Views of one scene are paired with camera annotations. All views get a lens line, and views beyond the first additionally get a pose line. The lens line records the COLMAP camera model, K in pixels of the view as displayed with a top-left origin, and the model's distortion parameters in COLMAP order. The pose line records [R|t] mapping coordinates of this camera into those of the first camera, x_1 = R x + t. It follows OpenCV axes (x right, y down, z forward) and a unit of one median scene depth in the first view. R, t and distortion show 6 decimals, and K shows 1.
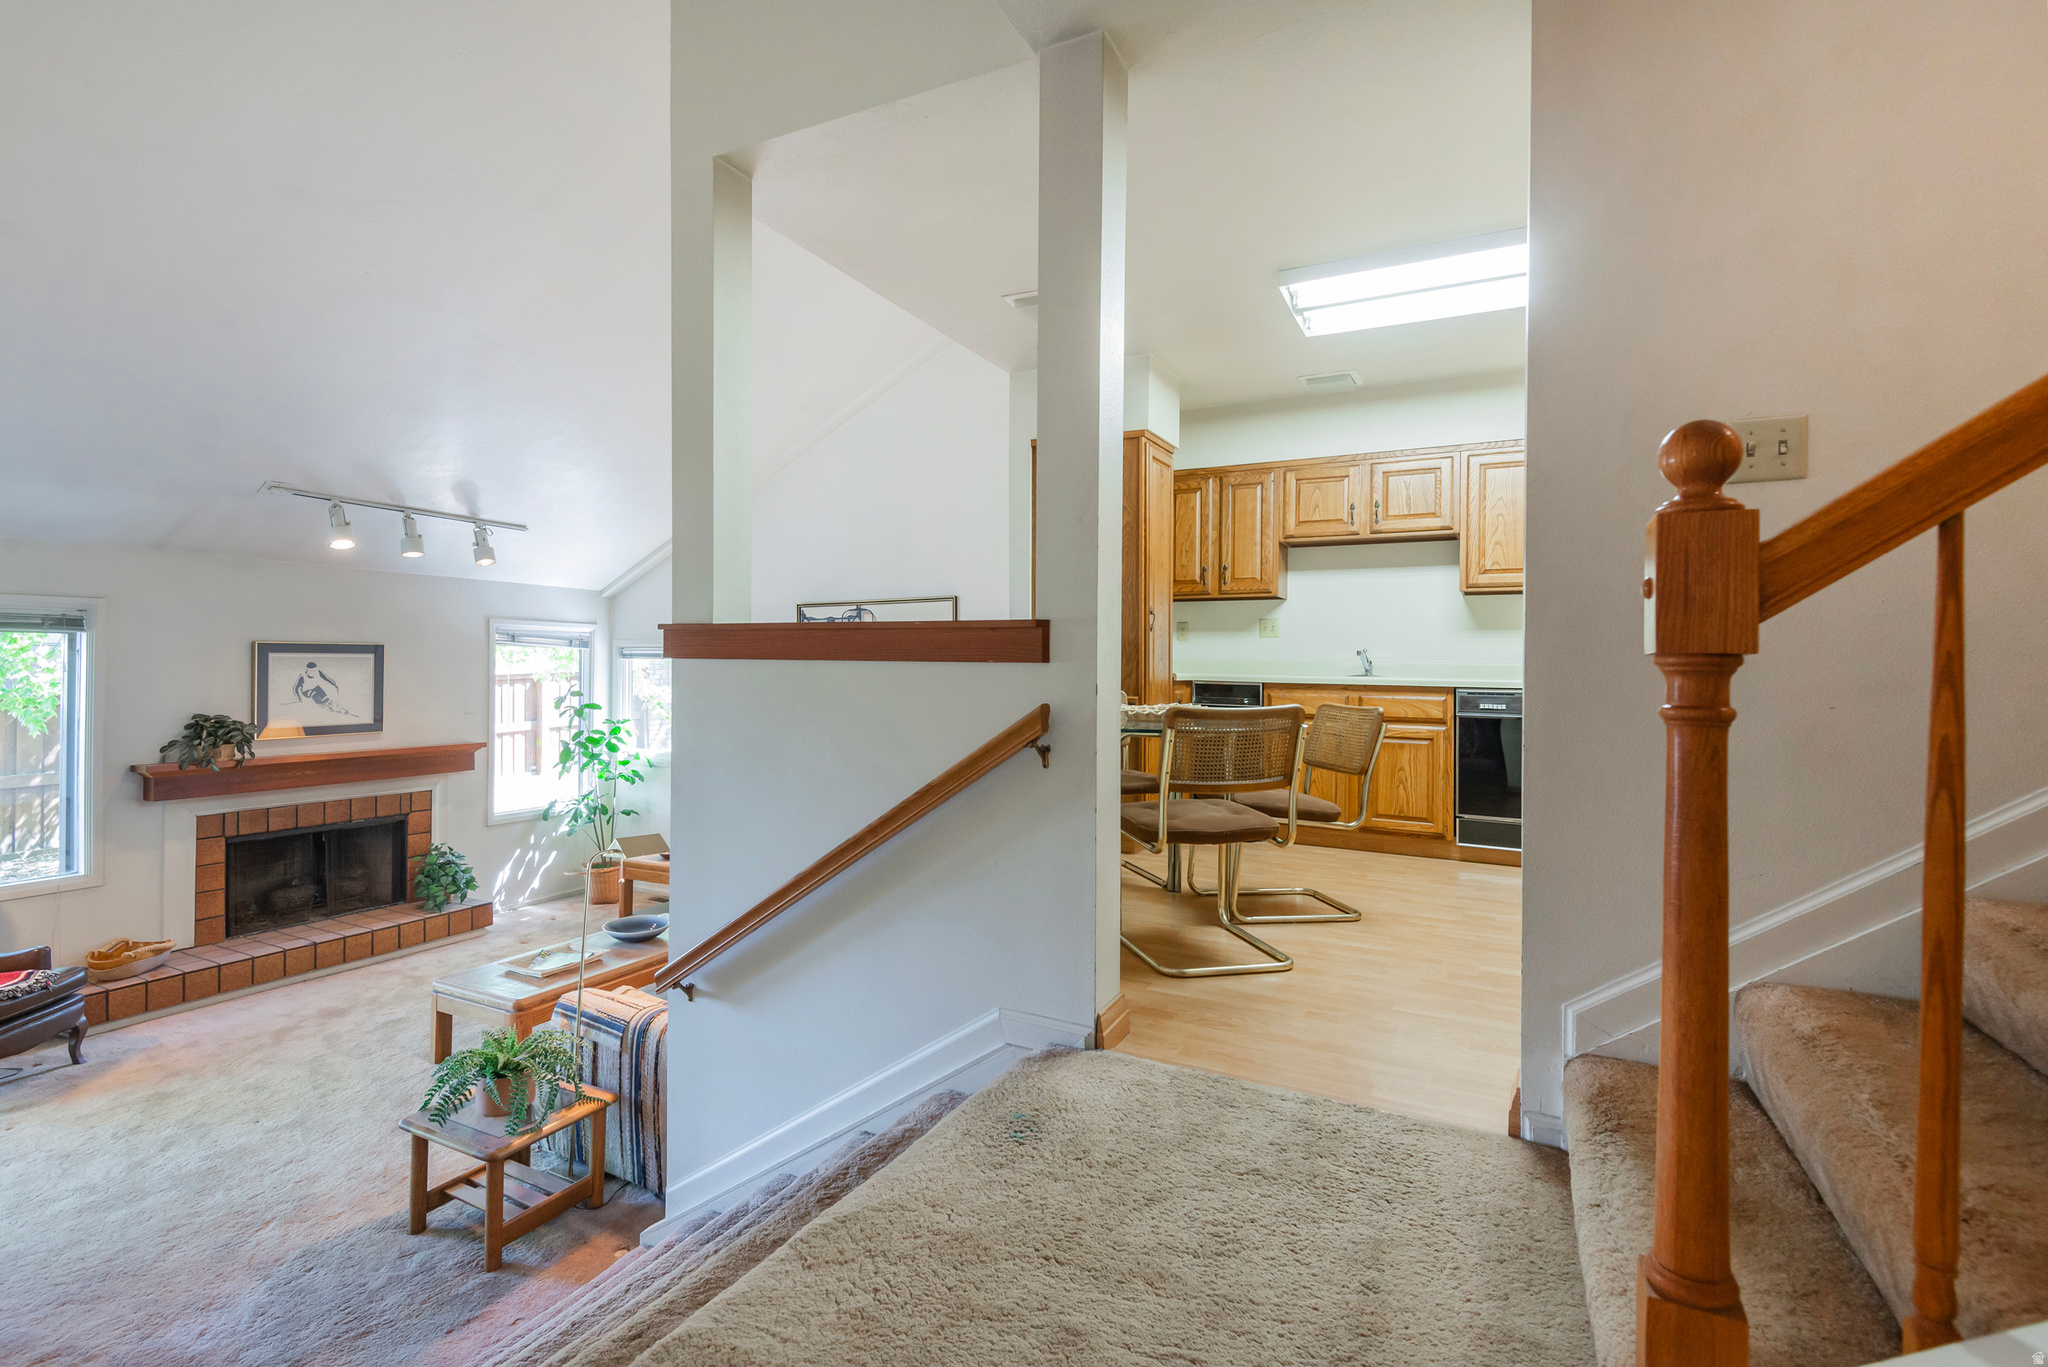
lens RADIAL K [[967.1, 0, 994.4], [0, 967.1, 690.7], [0, 0, 1]] dist [0.033002, -0.016073]
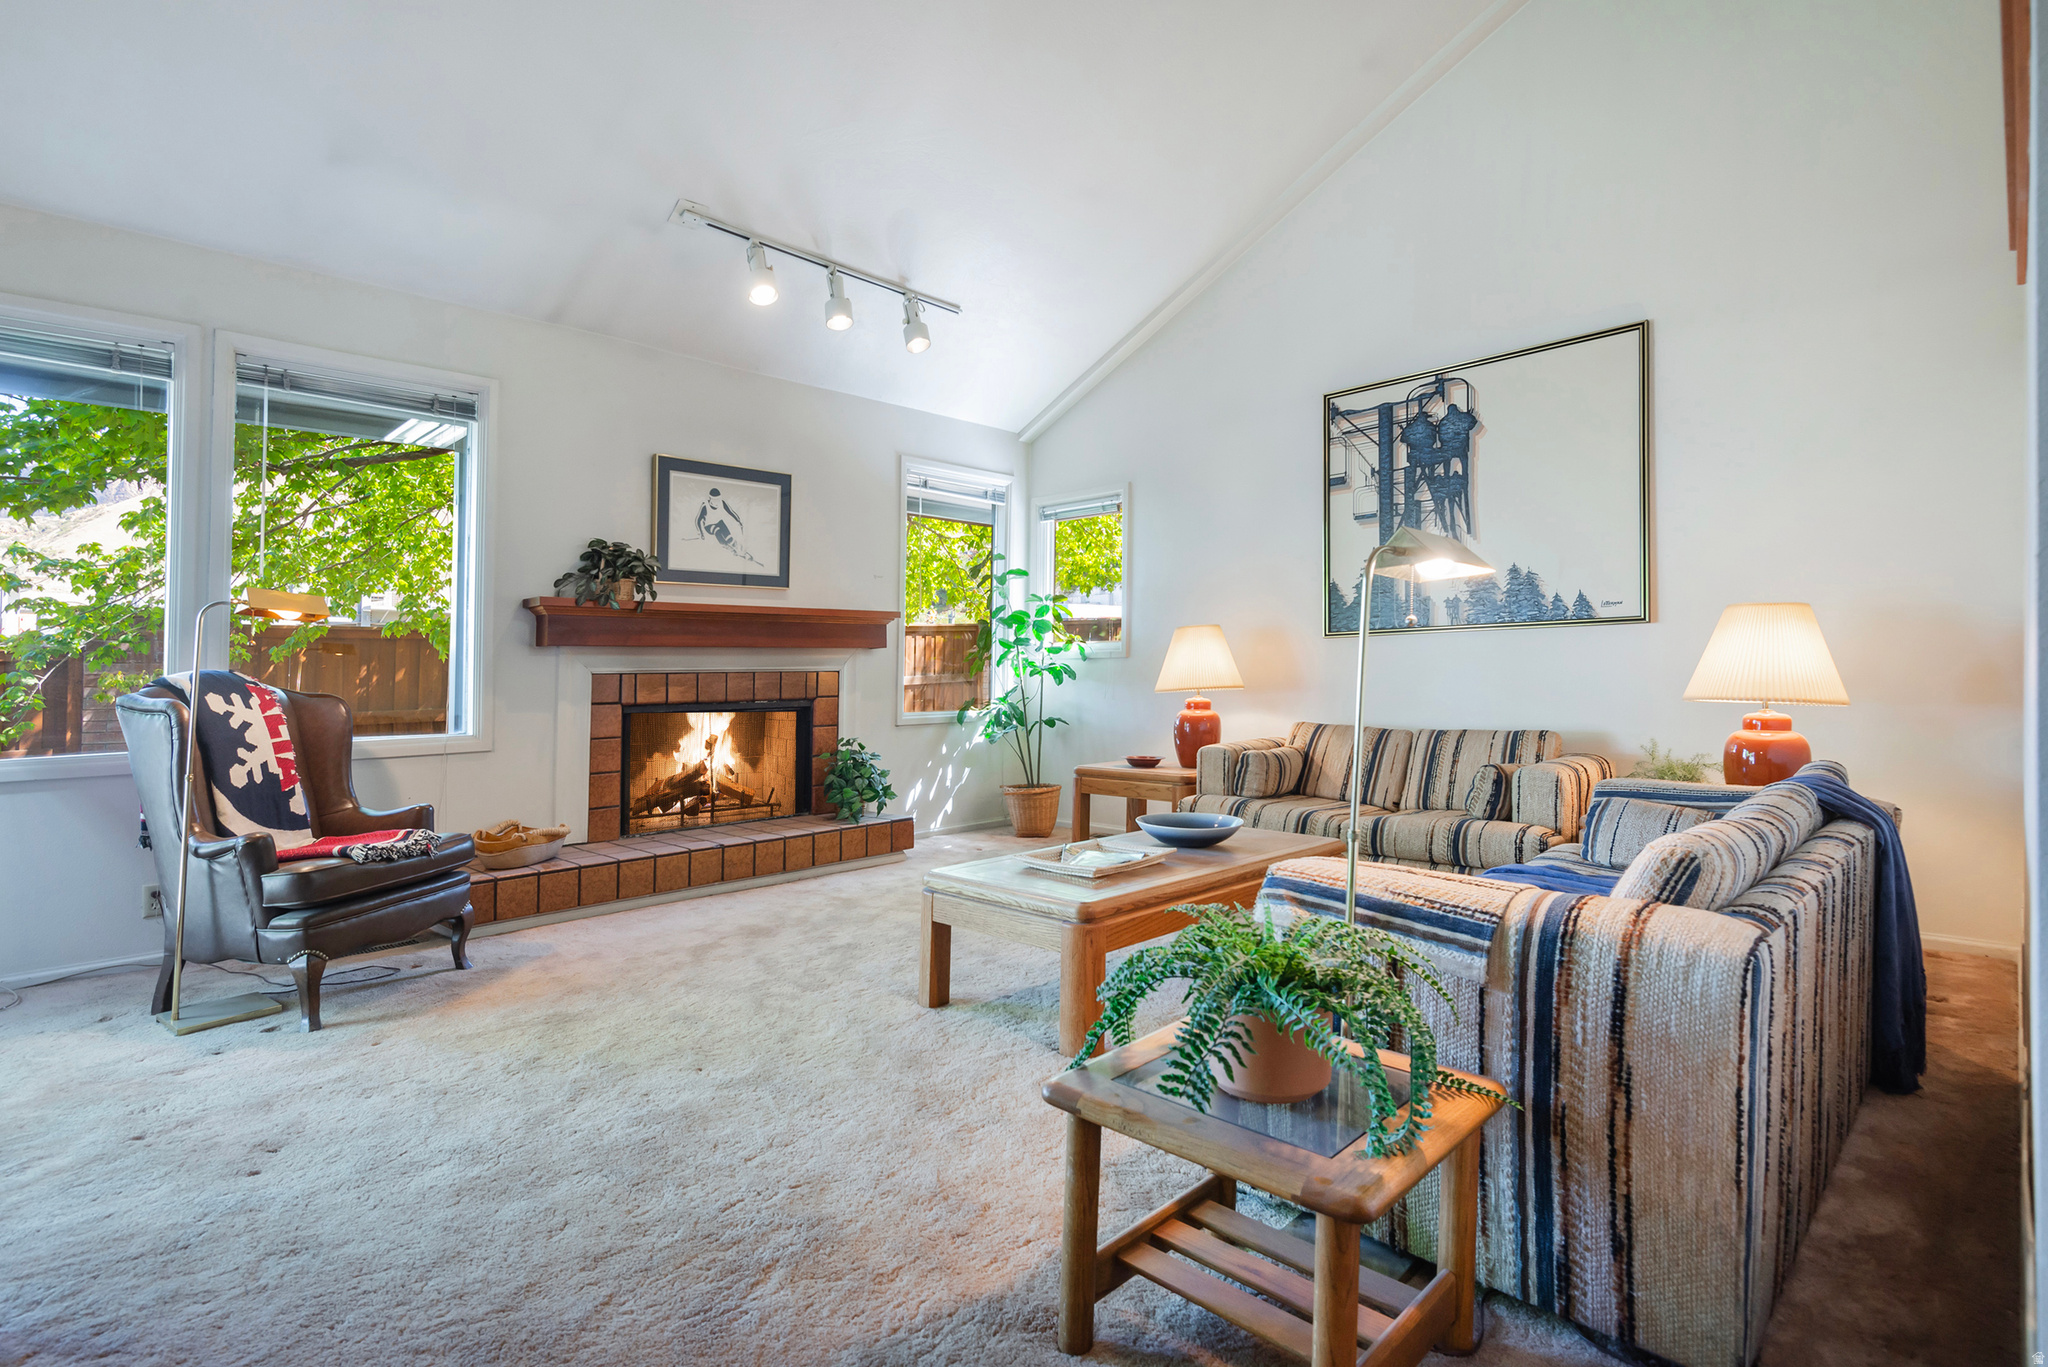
lens RADIAL K [[1022.2, 0, 977.9], [0, 1022.2, 658.4], [0, 0, 1]] dist [0.022550, -0.015921]
pose [[0.957181, -0.018327, -0.288909, -0.289479], [0.006543, 0.999109, -0.041701, 0.154718], [0.289415, 0.038025, 0.956448, 0.315366]]
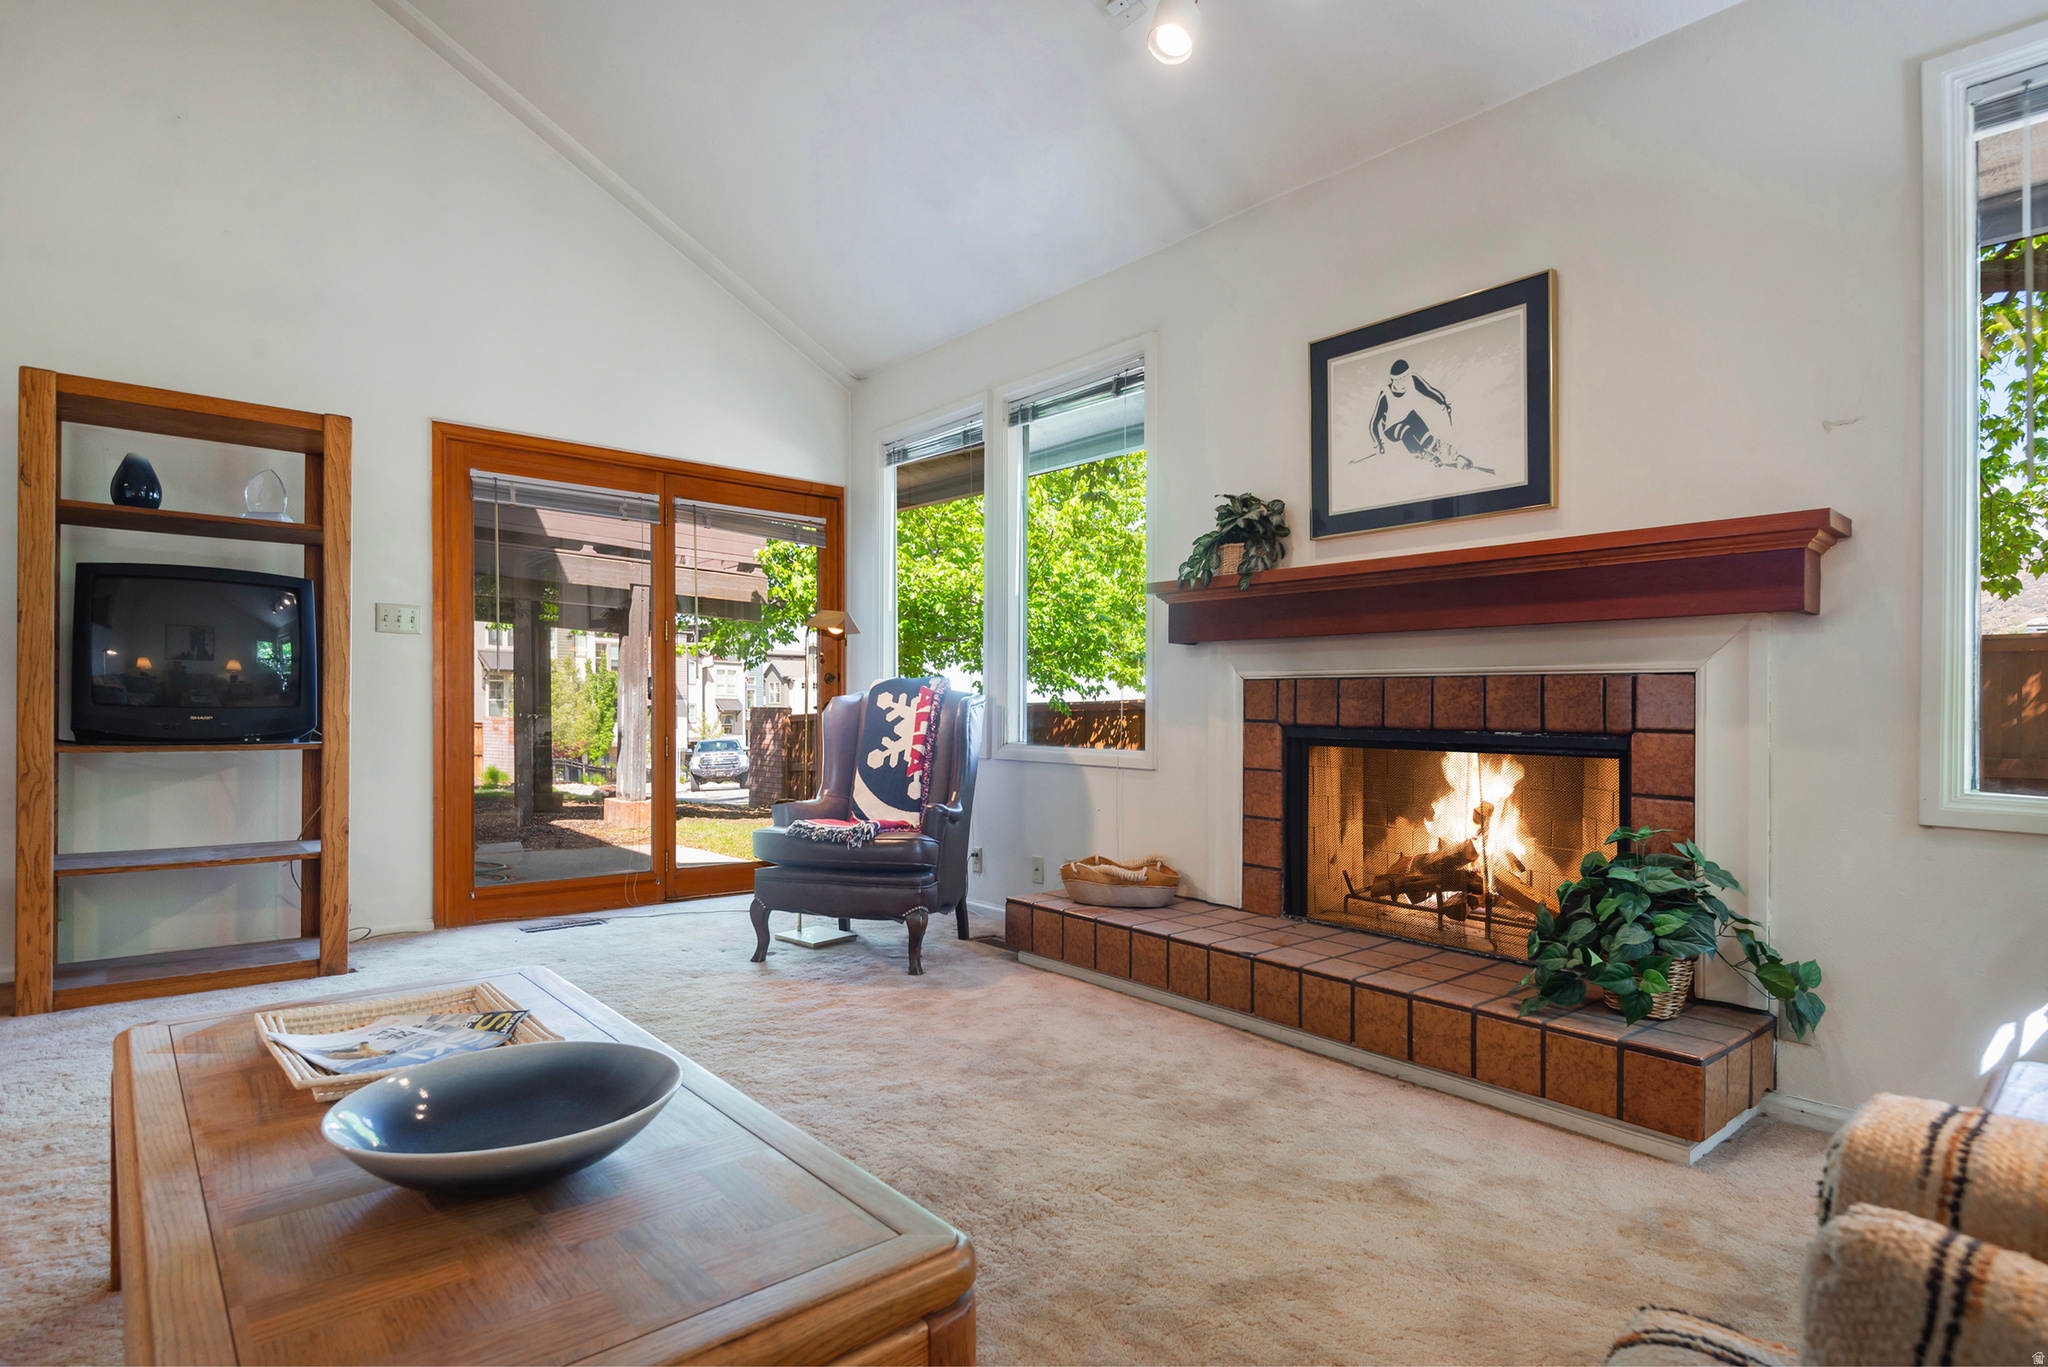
lens RADIAL K [[1084.1, 0, 1014.4], [0, 1084.1, 697.3], [0, 0, 1]] dist [0.005594, 0.001483]
pose [[-0.363651, -0.015606, -0.931404, -0.184885], [-0.042363, 0.999102, -0.000200, 0.146880], [0.930571, 0.039384, -0.363986, 1.122287]]
